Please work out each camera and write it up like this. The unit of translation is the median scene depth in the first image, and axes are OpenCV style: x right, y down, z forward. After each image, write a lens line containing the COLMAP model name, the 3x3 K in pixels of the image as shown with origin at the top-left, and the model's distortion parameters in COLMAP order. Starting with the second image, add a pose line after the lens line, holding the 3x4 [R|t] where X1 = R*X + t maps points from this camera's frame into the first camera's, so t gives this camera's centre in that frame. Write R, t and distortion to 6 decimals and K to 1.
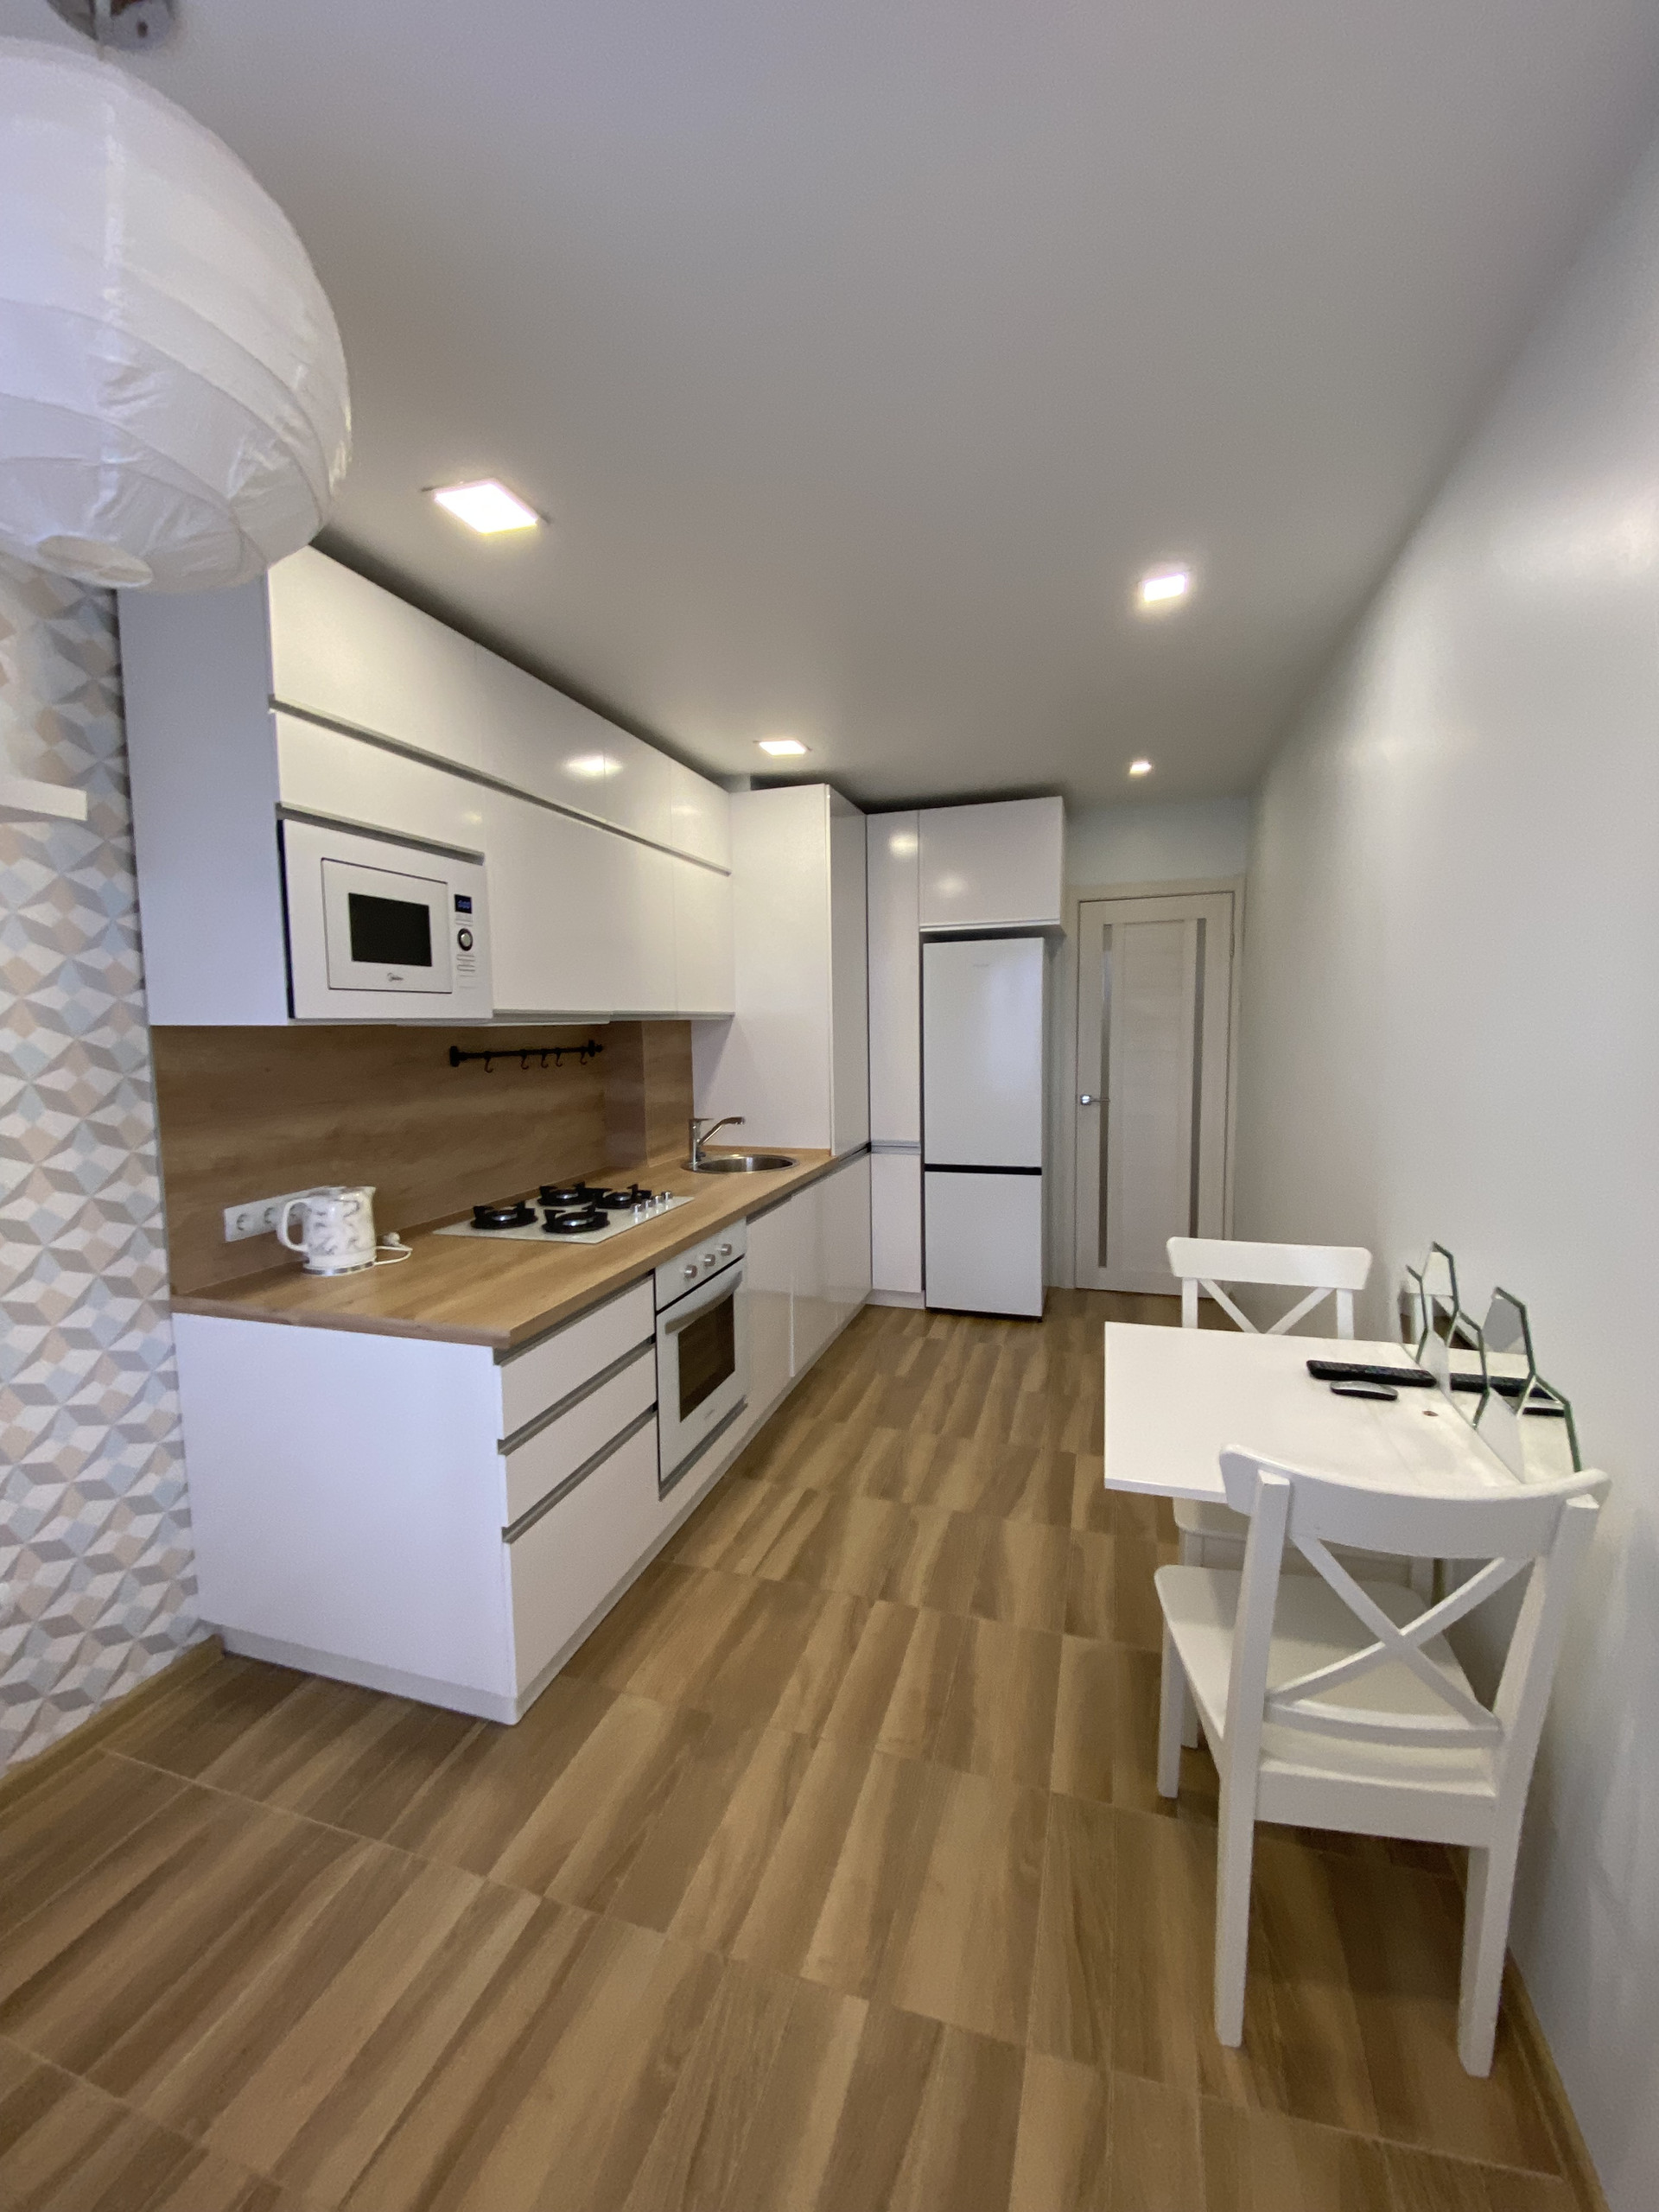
lens RADIAL K [[908.4, 0, 843.6], [0, 908.4, 1095.7], [0, 0, 1]] dist [0.026609, -0.019819]
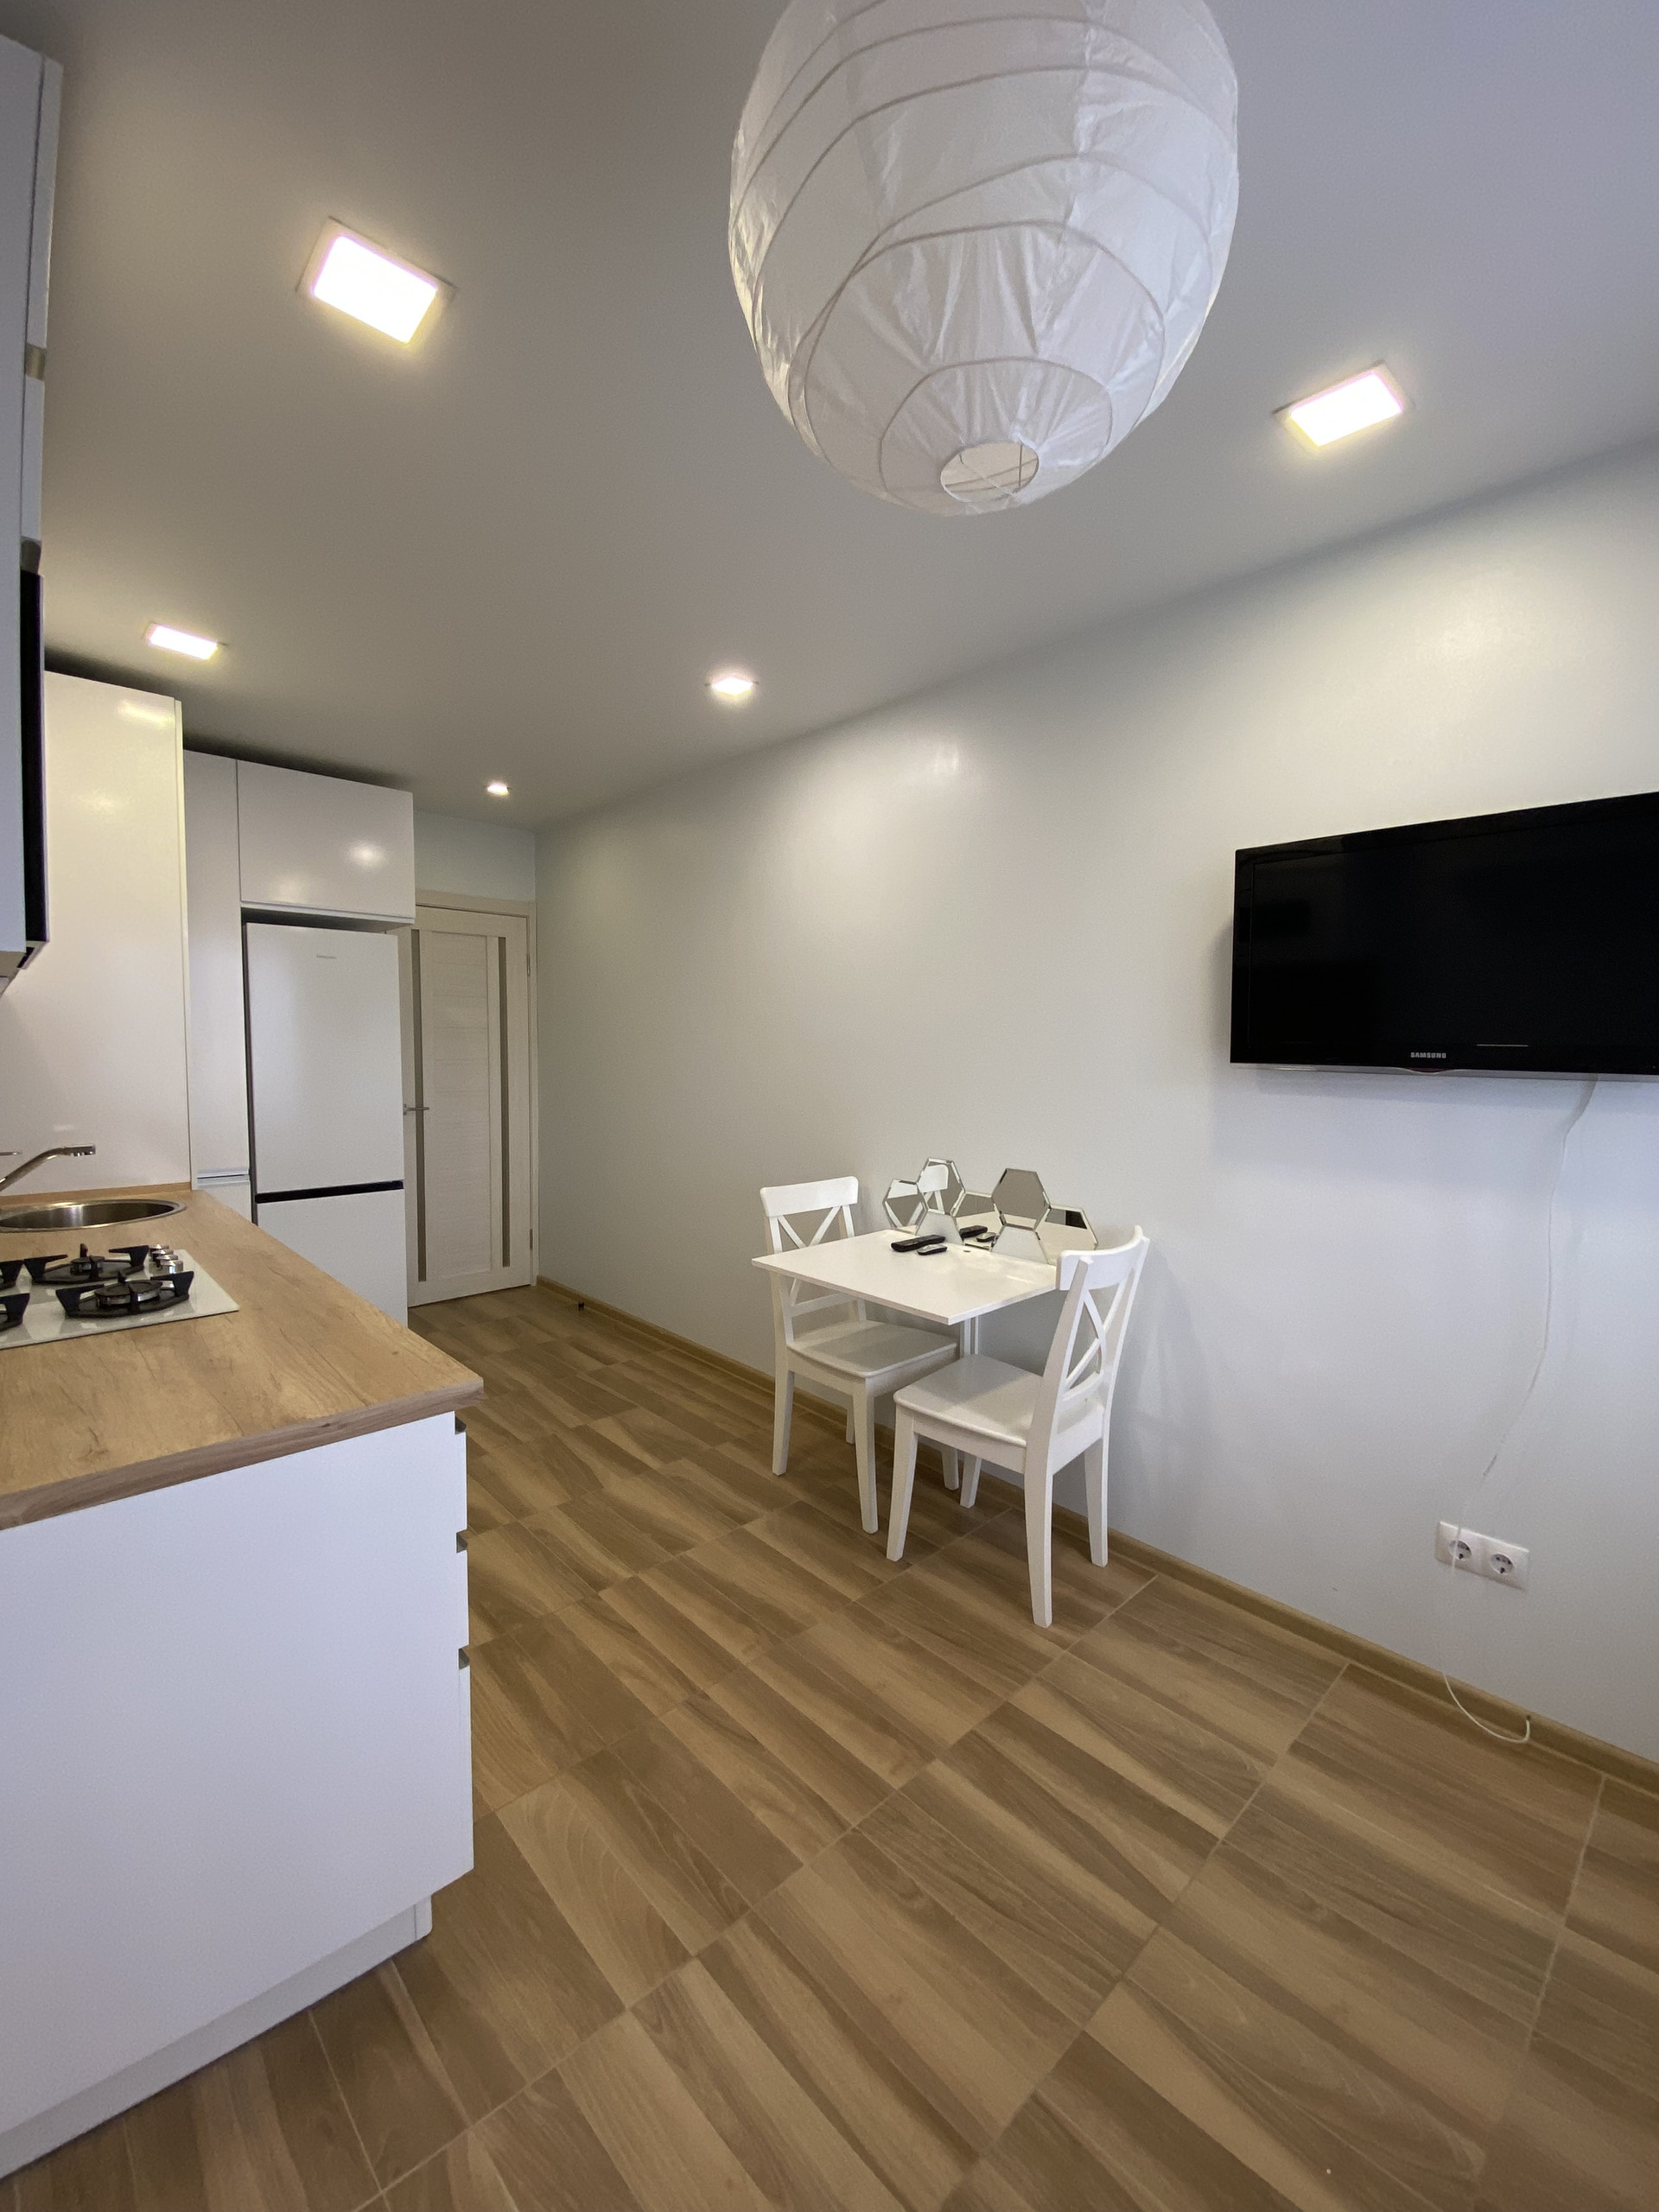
lens RADIAL K [[905.1, 0, 827.3], [0, 905.1, 1104.8], [0, 0, 1]] dist [0.023723, -0.020308]
pose [[0.486010, -0.034297, 0.873280, -0.763948], [0.058013, 0.998292, 0.006920, 0.039363], [-0.872026, 0.047298, 0.487170, 0.317261]]
